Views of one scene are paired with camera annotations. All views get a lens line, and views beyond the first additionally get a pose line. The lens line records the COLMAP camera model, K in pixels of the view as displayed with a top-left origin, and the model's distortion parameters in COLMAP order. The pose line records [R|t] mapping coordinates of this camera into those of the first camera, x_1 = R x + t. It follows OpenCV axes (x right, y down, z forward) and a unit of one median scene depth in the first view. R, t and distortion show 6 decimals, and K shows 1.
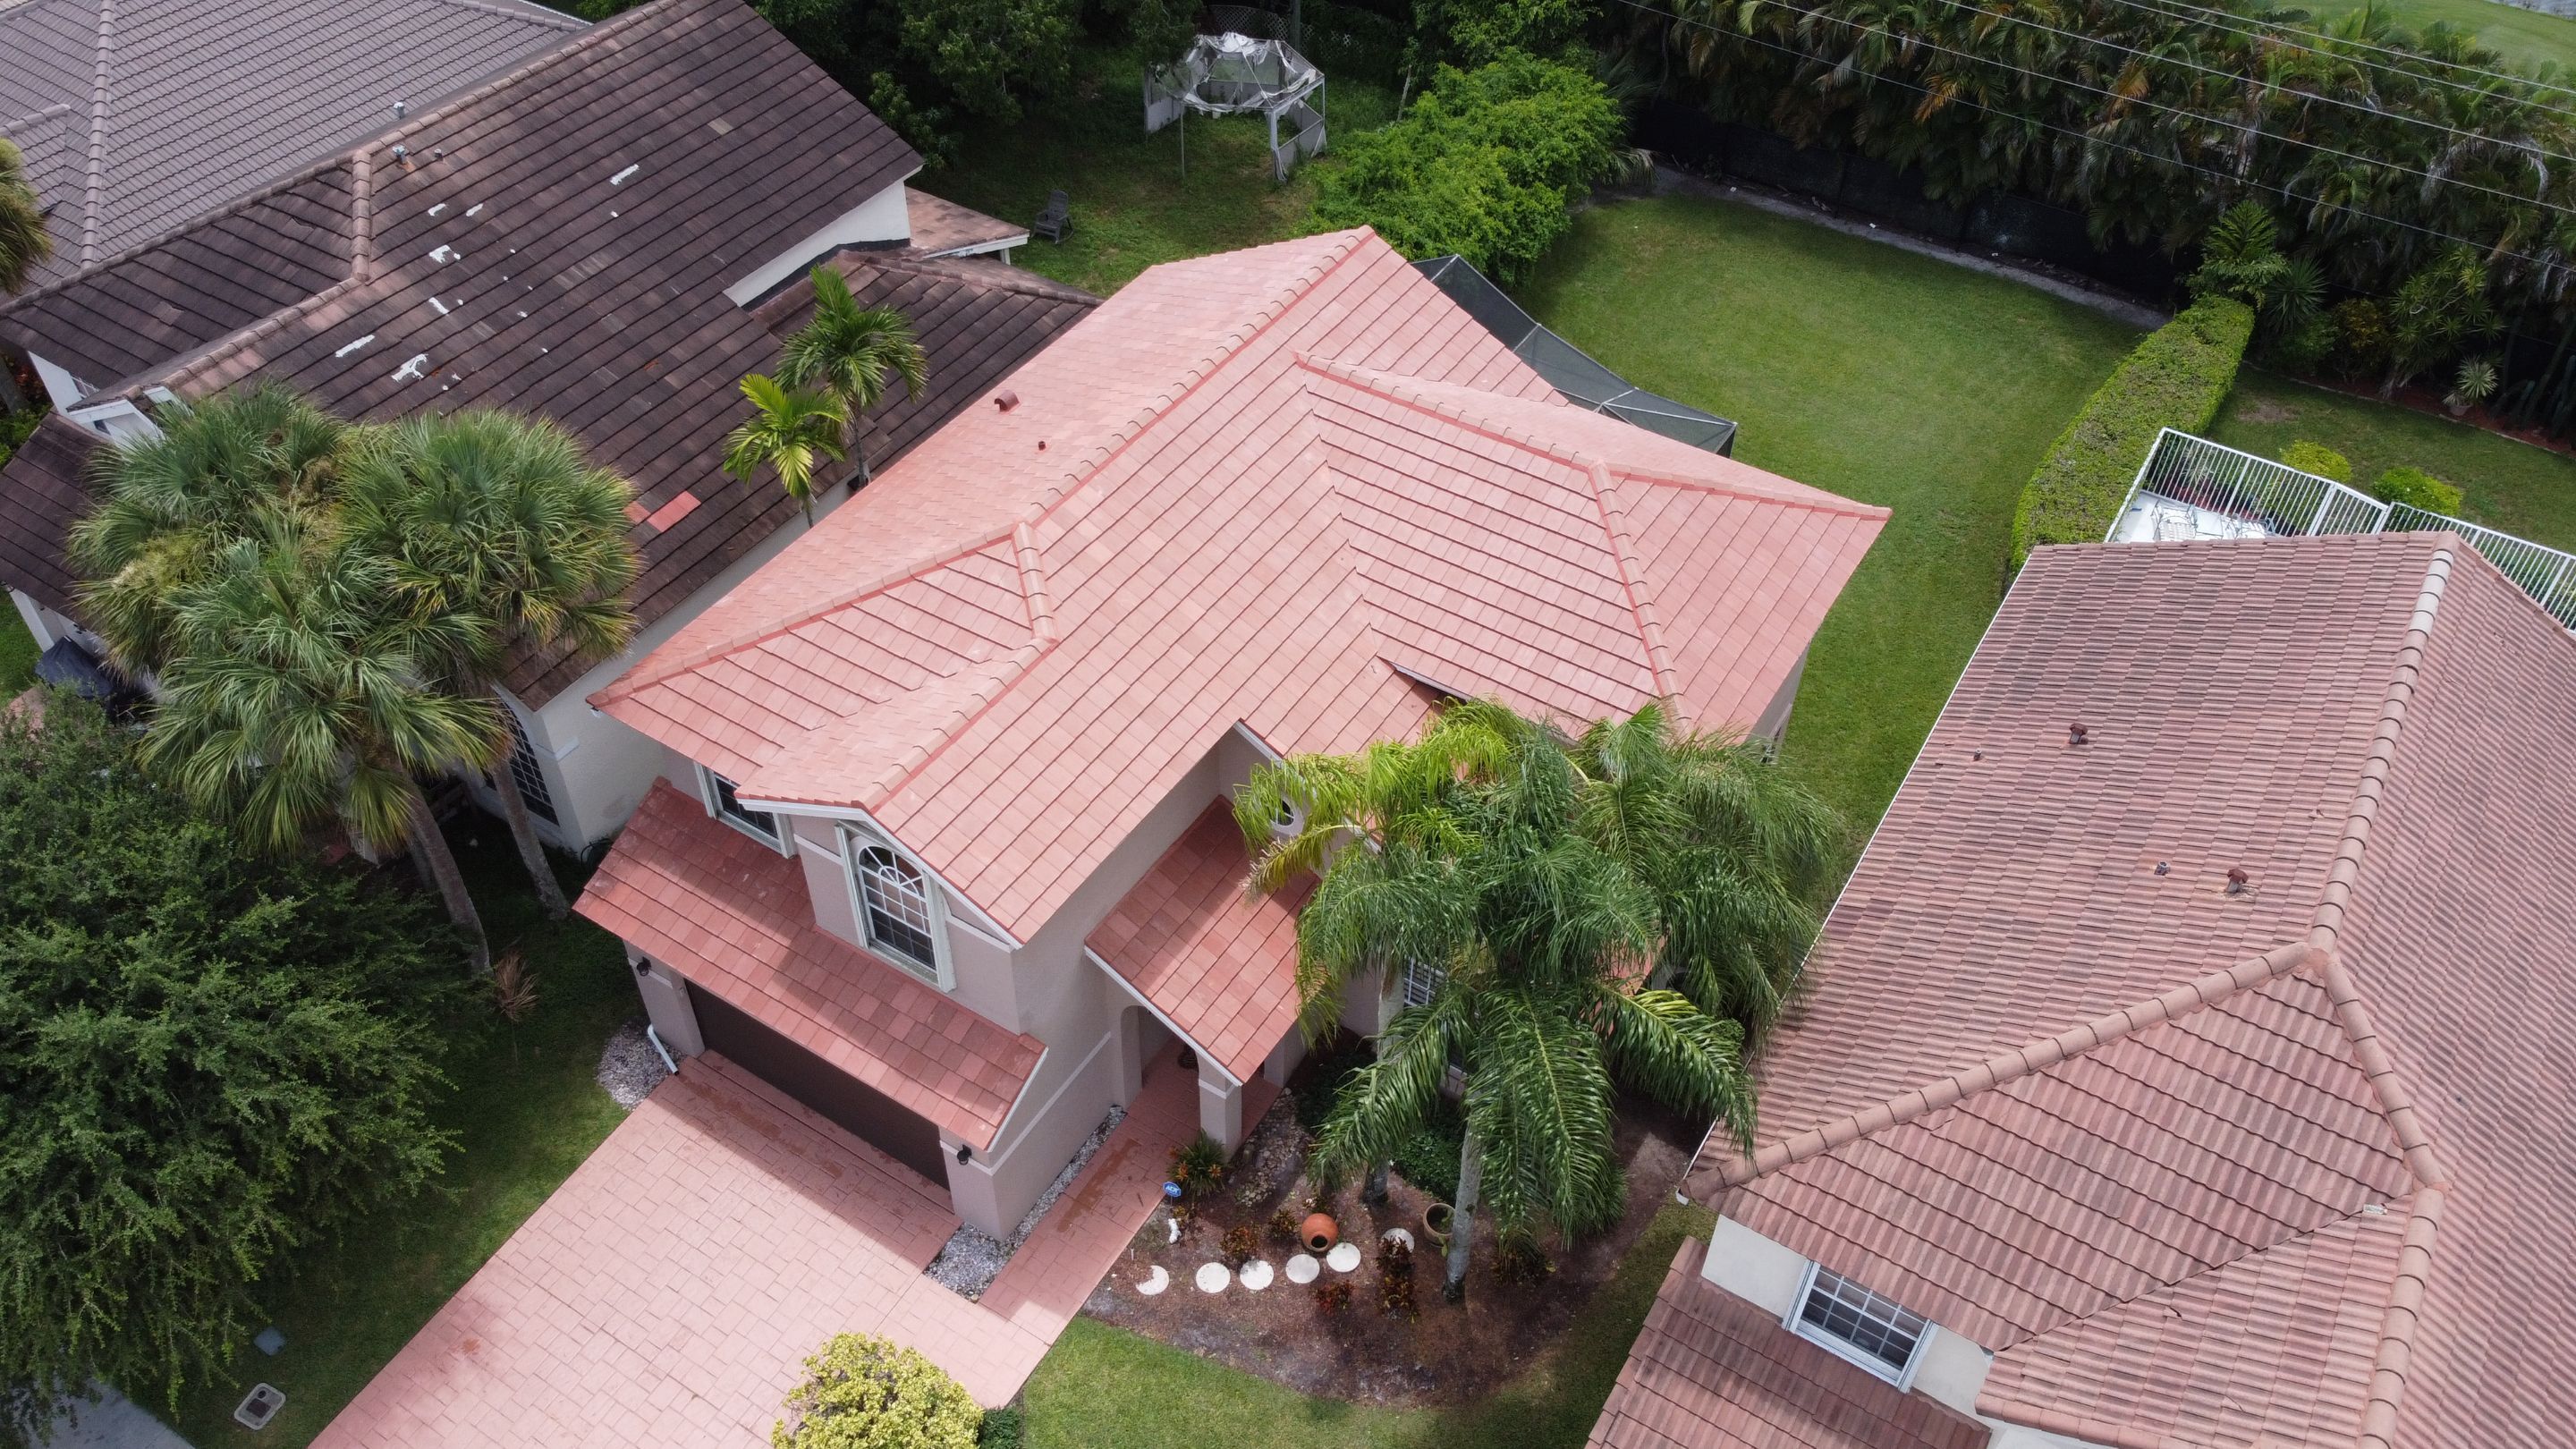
lens RADIAL K [[1955.8, 0, 1284.2], [0, 1955.8, 706.2], [0, 0, 1]] dist [-0.002652, -0.007417]
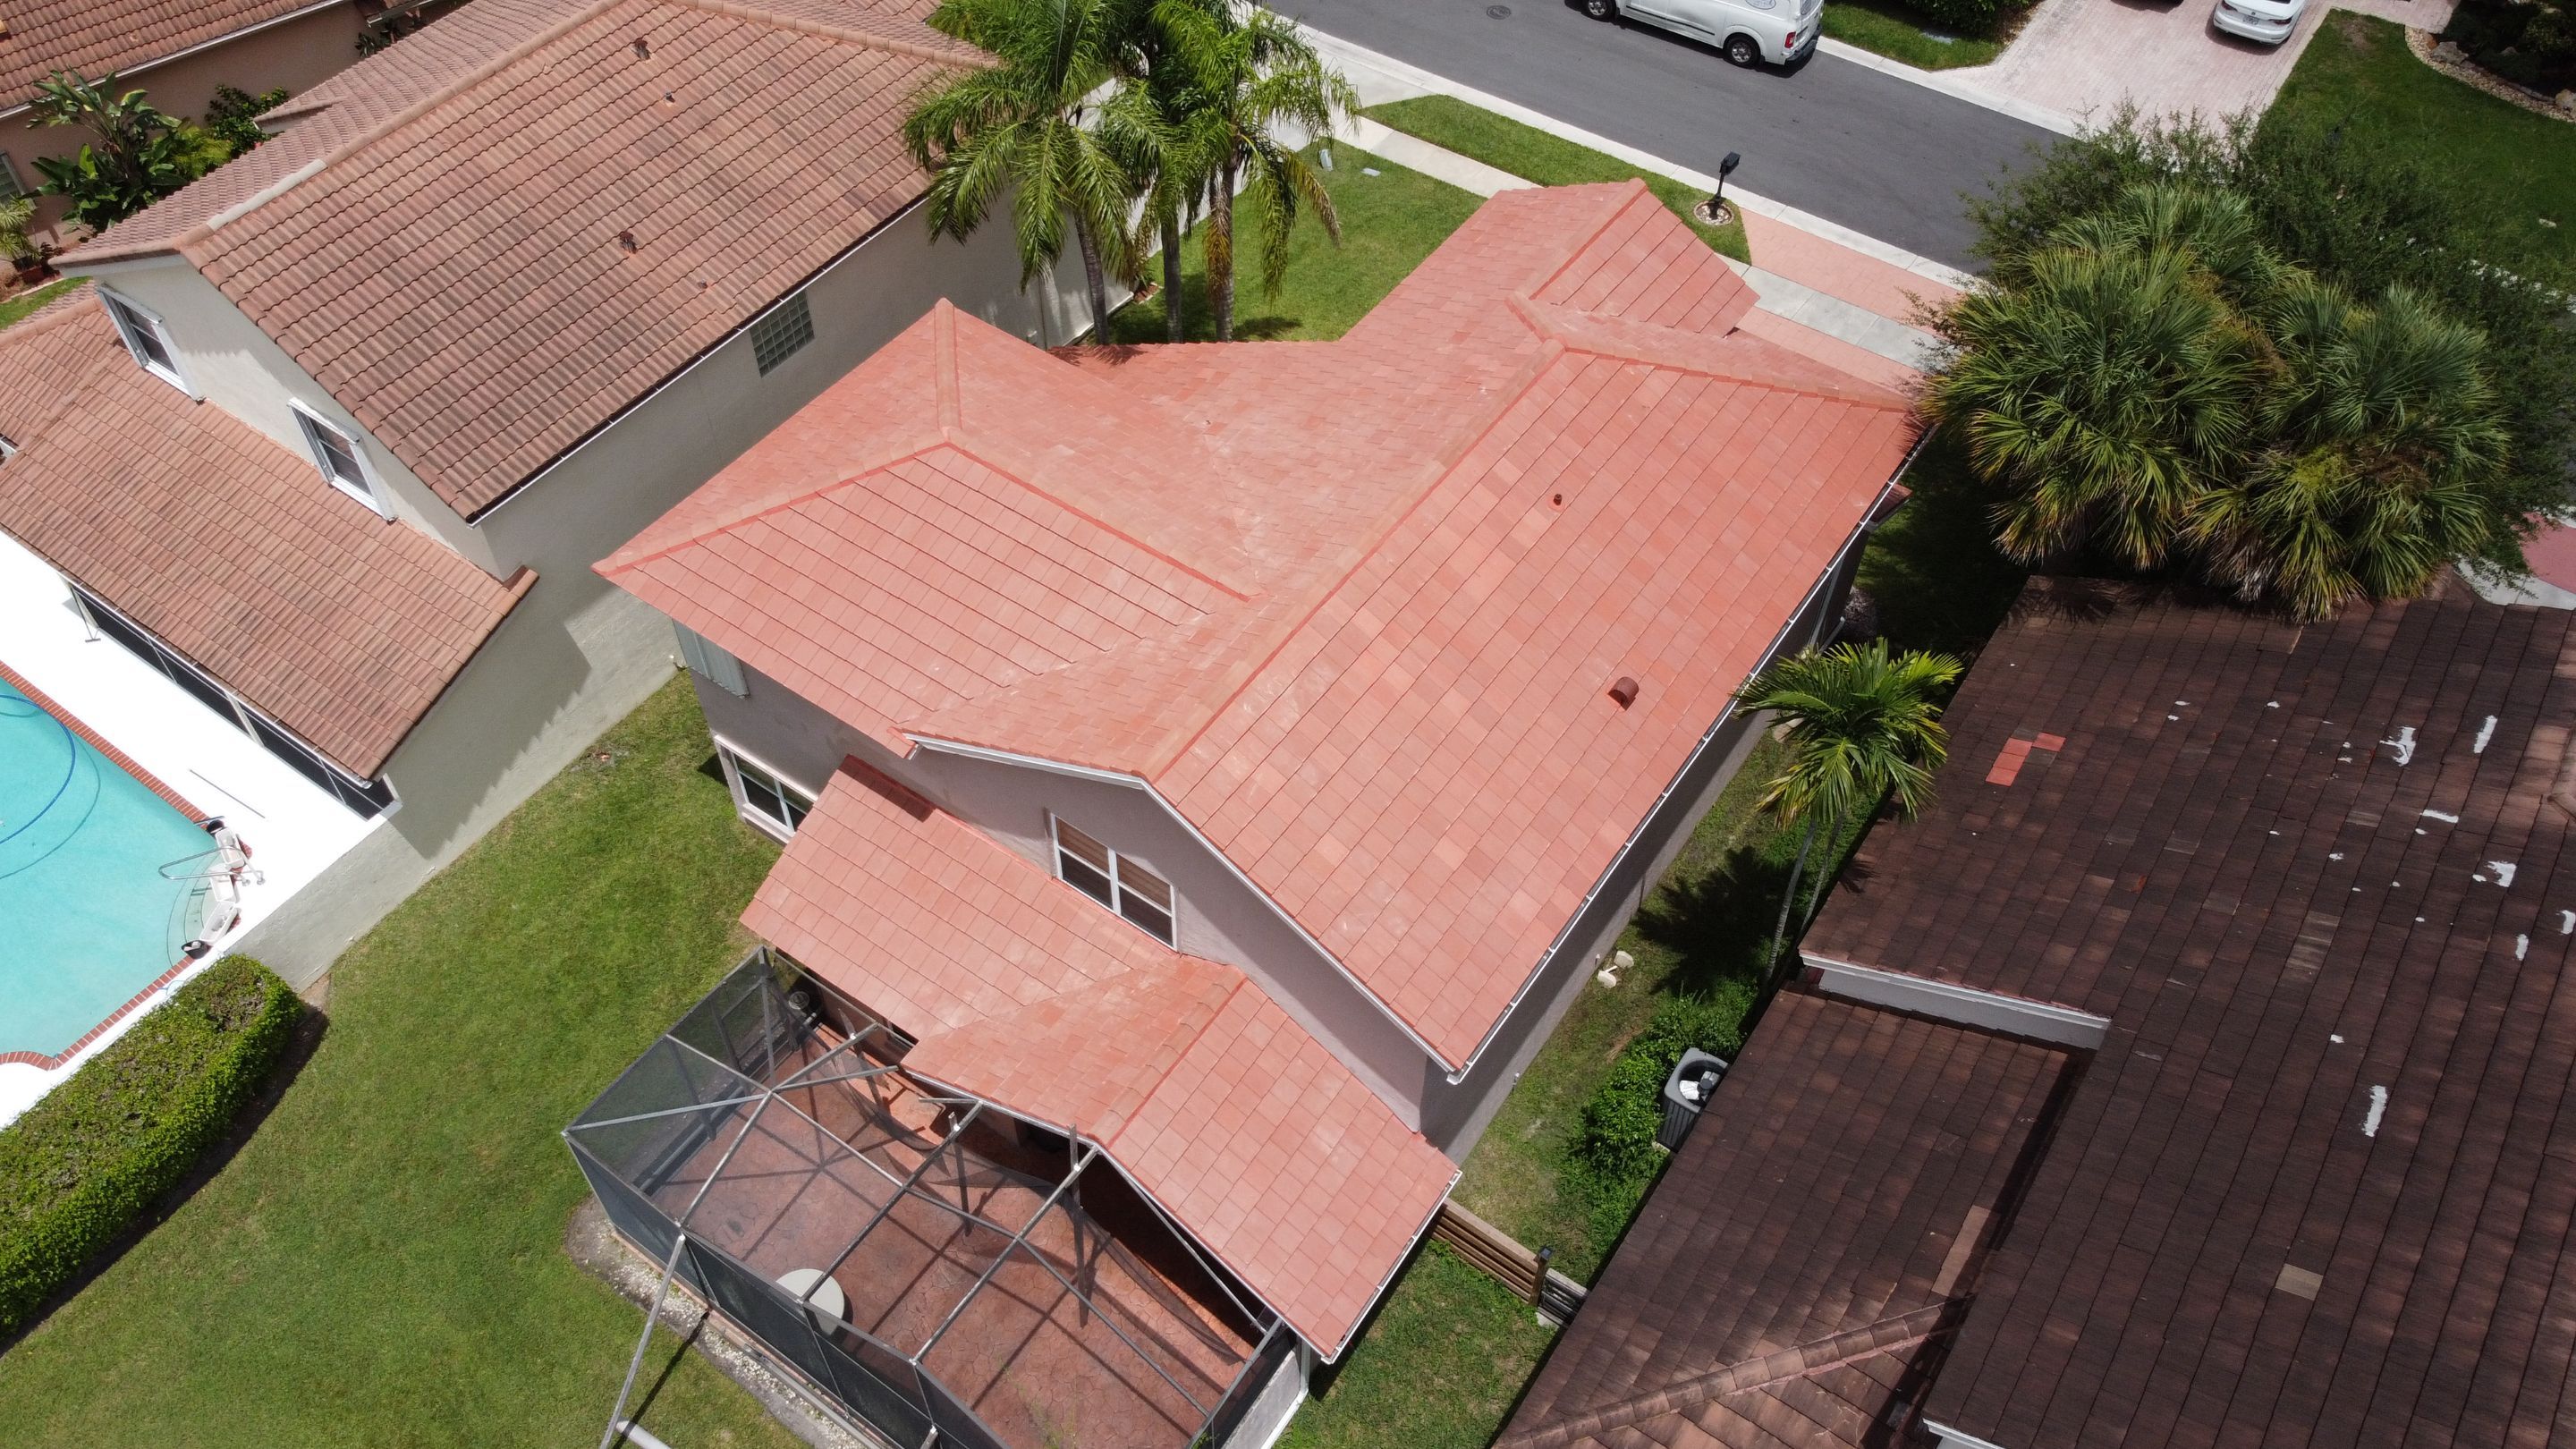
lens RADIAL K [[1955.8, 0, 1284.2], [0, 1955.8, 706.2], [0, 0, 1]] dist [-0.002652, -0.007417]
pose [[-0.998422, -0.054539, 0.013380, -0.017311], [0.016824, -0.063171, 0.997861, -1.051923], [-0.053578, 0.996511, 0.063989, 1.063587]]
